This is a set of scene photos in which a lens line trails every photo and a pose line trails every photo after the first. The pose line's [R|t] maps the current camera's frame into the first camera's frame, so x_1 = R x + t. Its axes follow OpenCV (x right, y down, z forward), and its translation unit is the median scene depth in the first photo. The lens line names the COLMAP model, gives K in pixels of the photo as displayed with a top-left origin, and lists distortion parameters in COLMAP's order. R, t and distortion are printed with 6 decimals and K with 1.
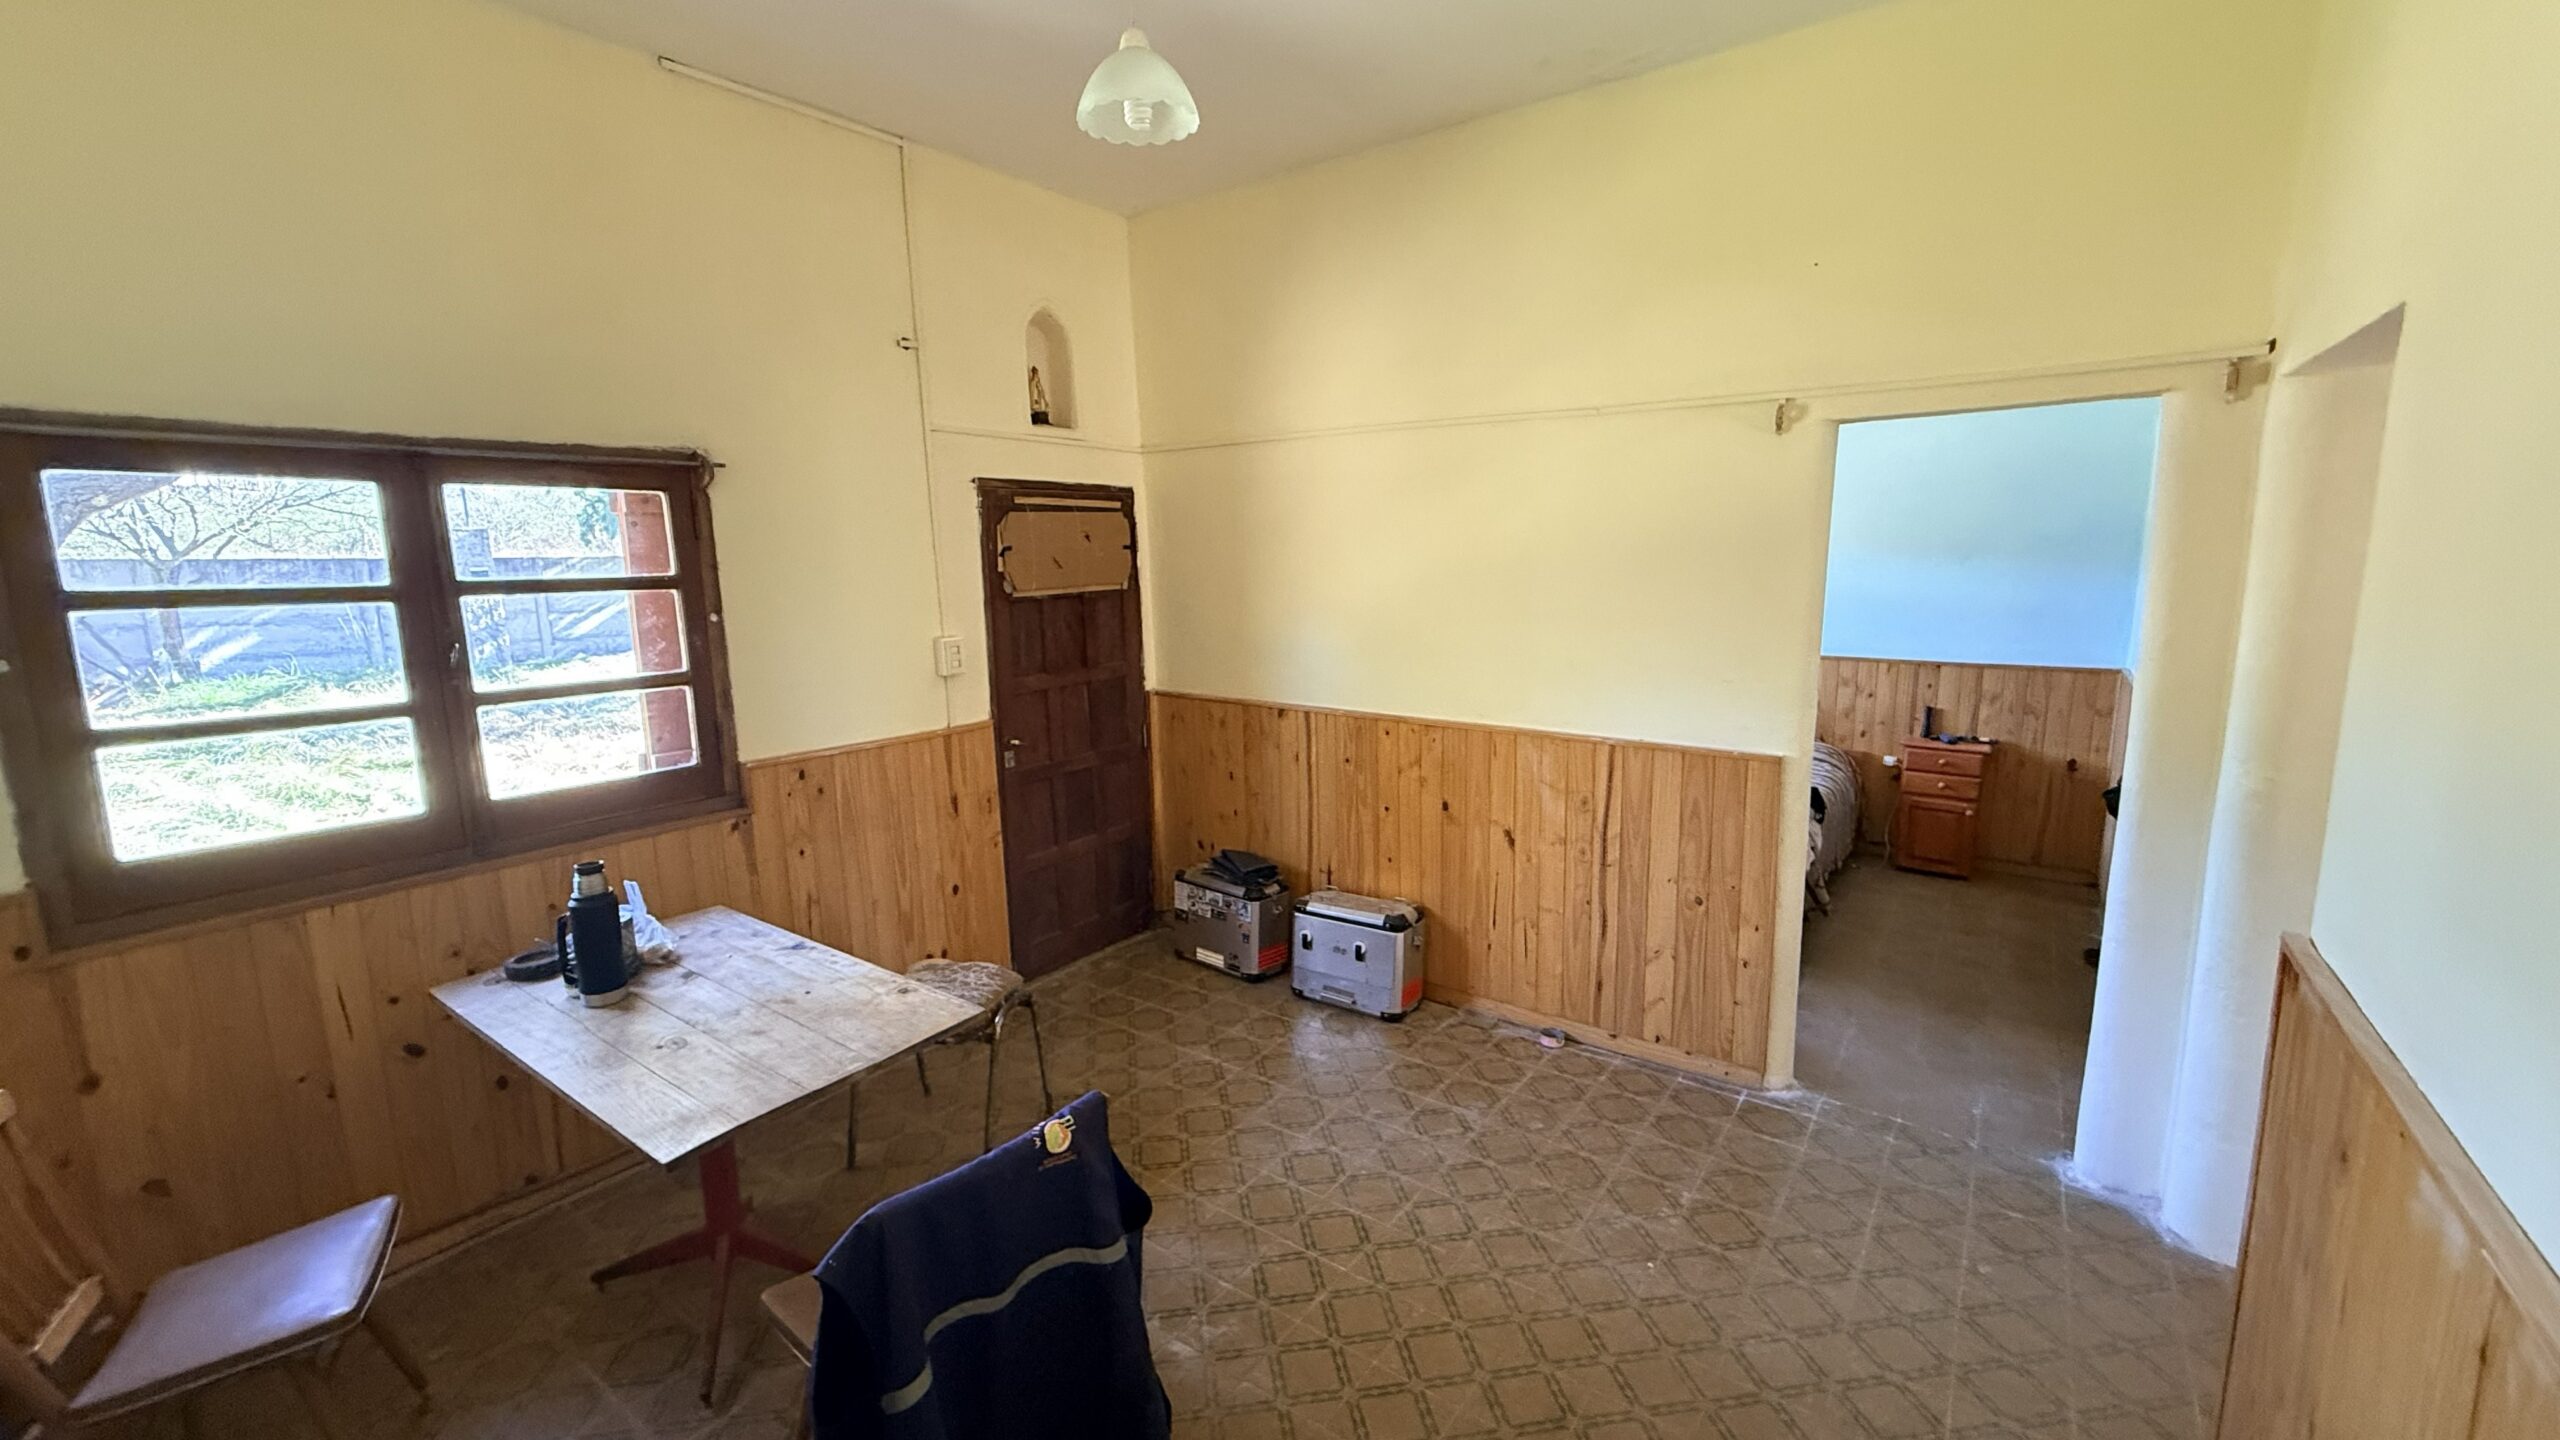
lens RADIAL K [[1022.3, 0, 1264.9], [0, 1022.3, 720.7], [0, 0, 1]] dist [-0.004294, -0.000471]
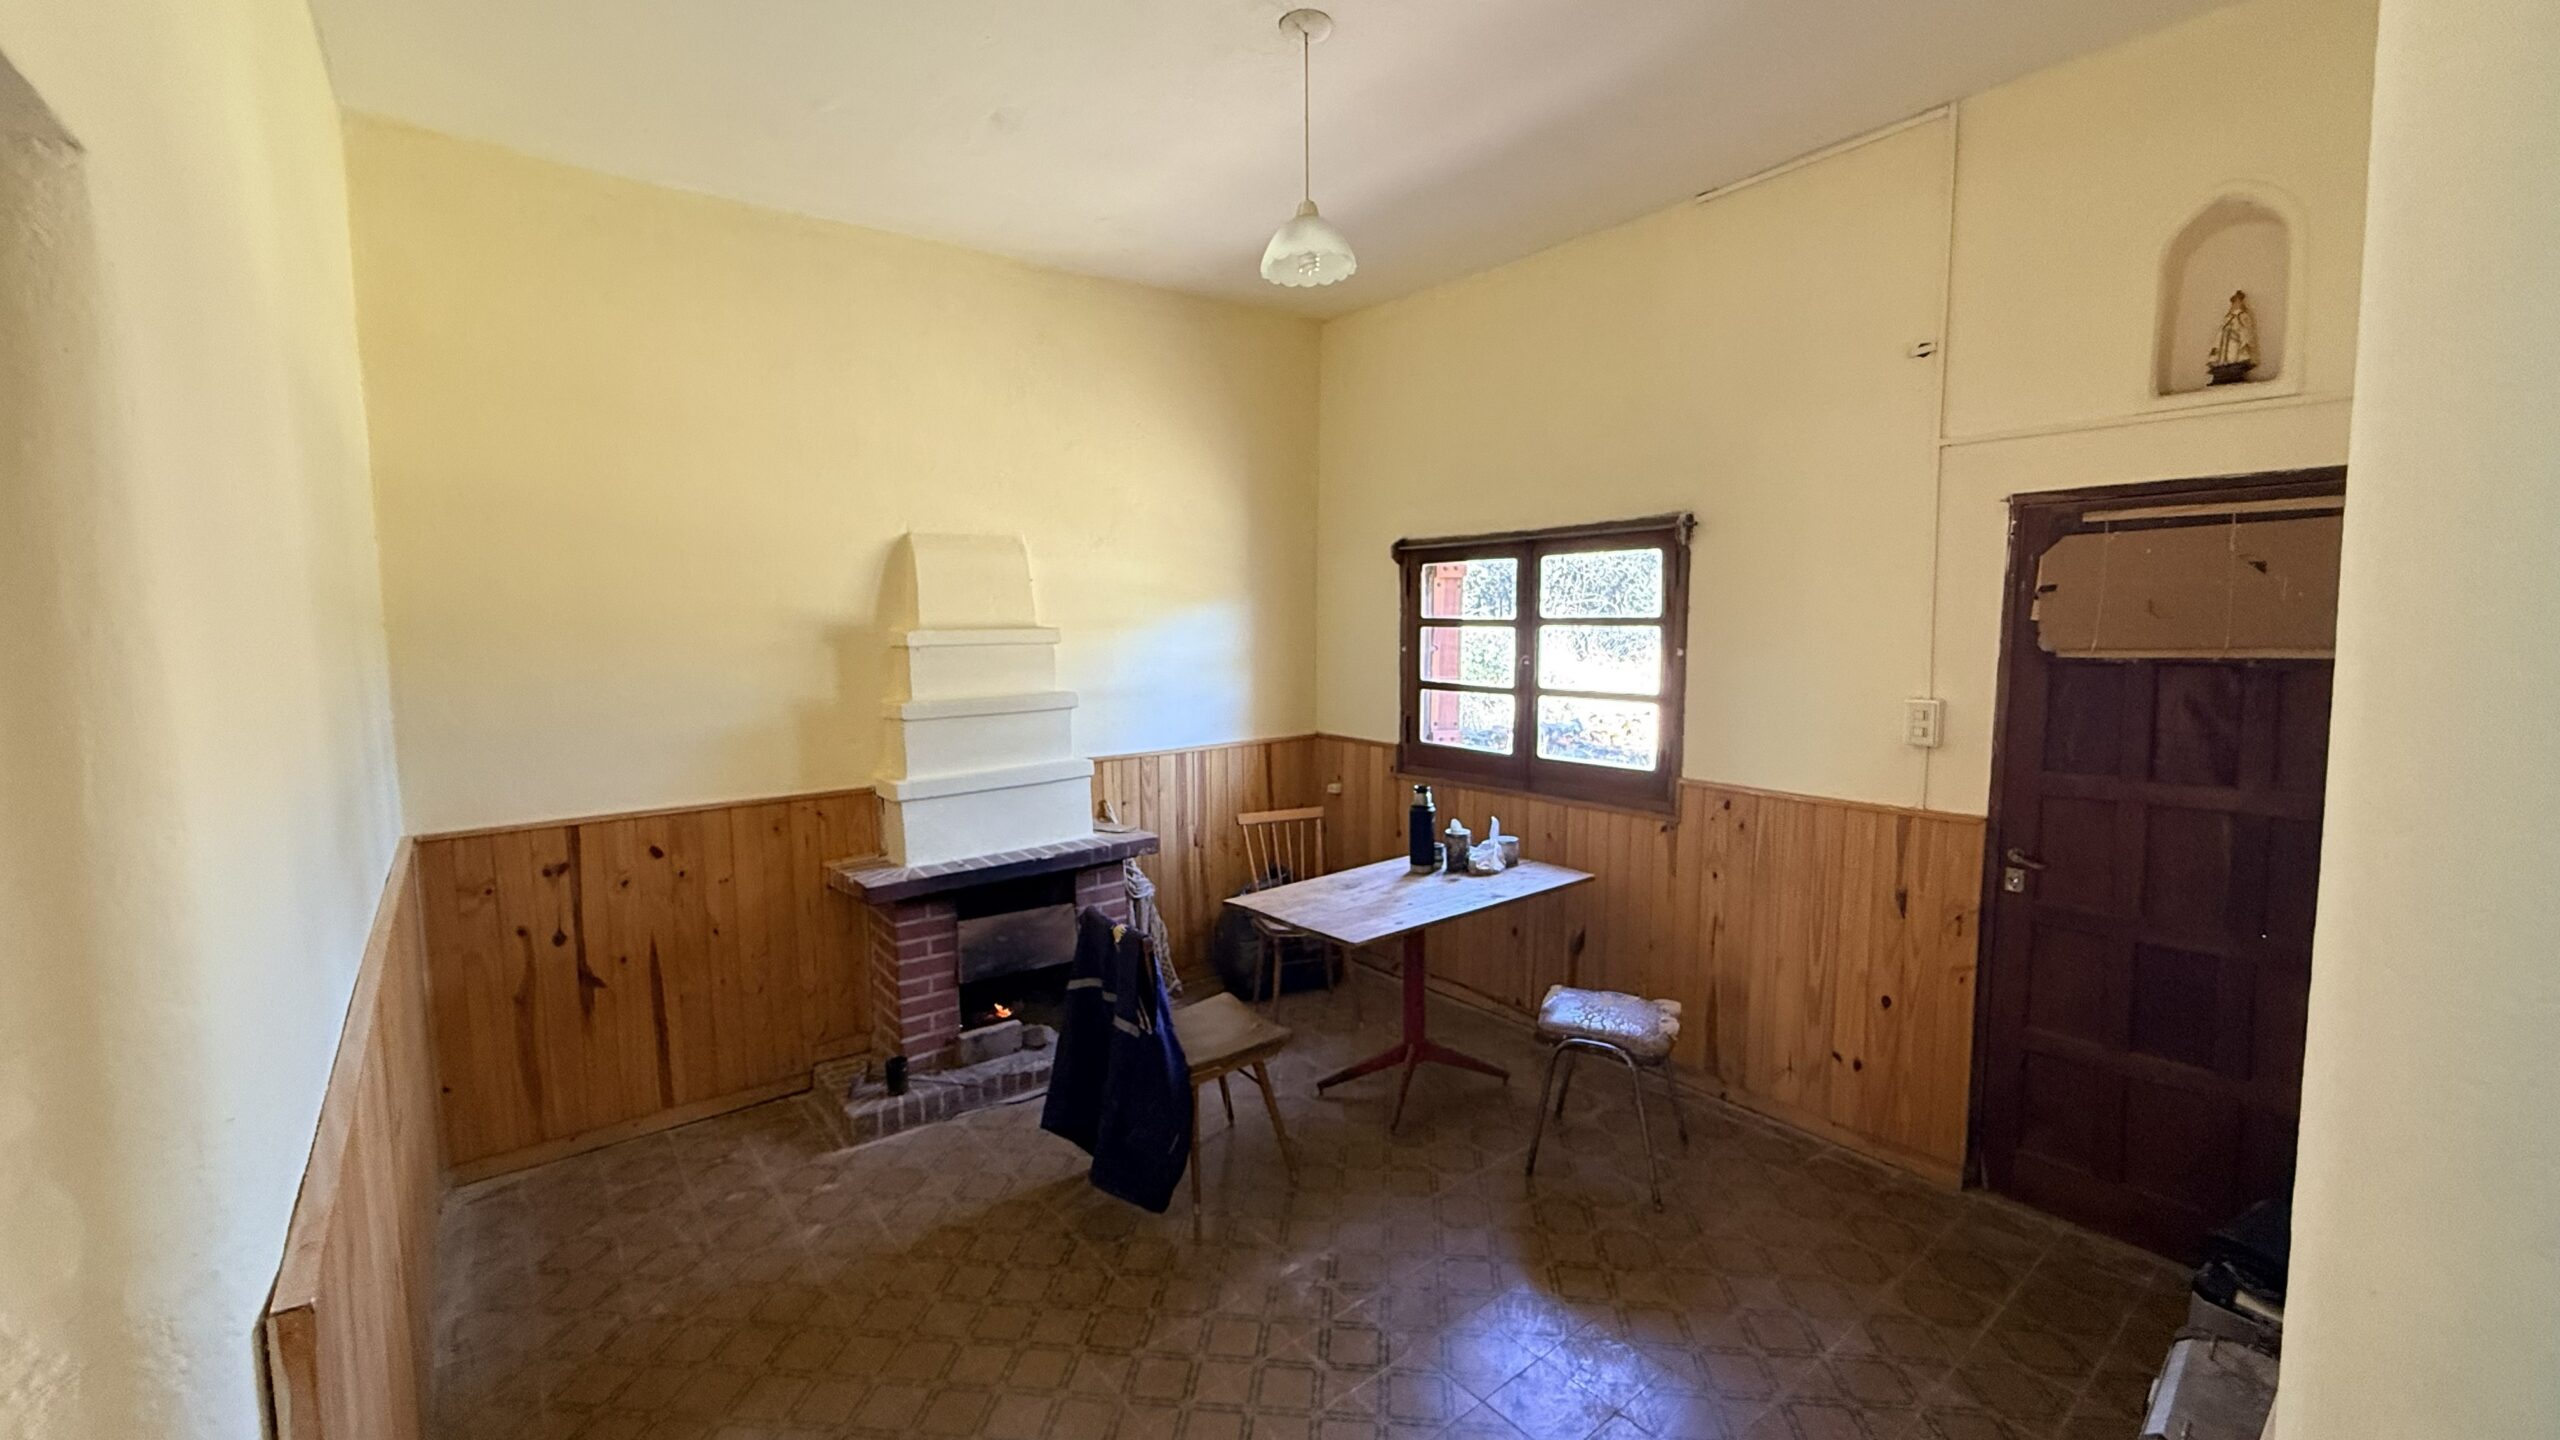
lens RADIAL K [[1022.3, 0, 1267.0], [0, 1022.3, 714.1], [0, 0, 1]] dist [-0.004294, -0.000471]
pose [[-0.271752, 0.116048, -0.955345, 0.641262], [-0.136480, 0.978022, 0.157625, -0.133520], [0.952640, 0.173220, -0.249942, 0.747064]]
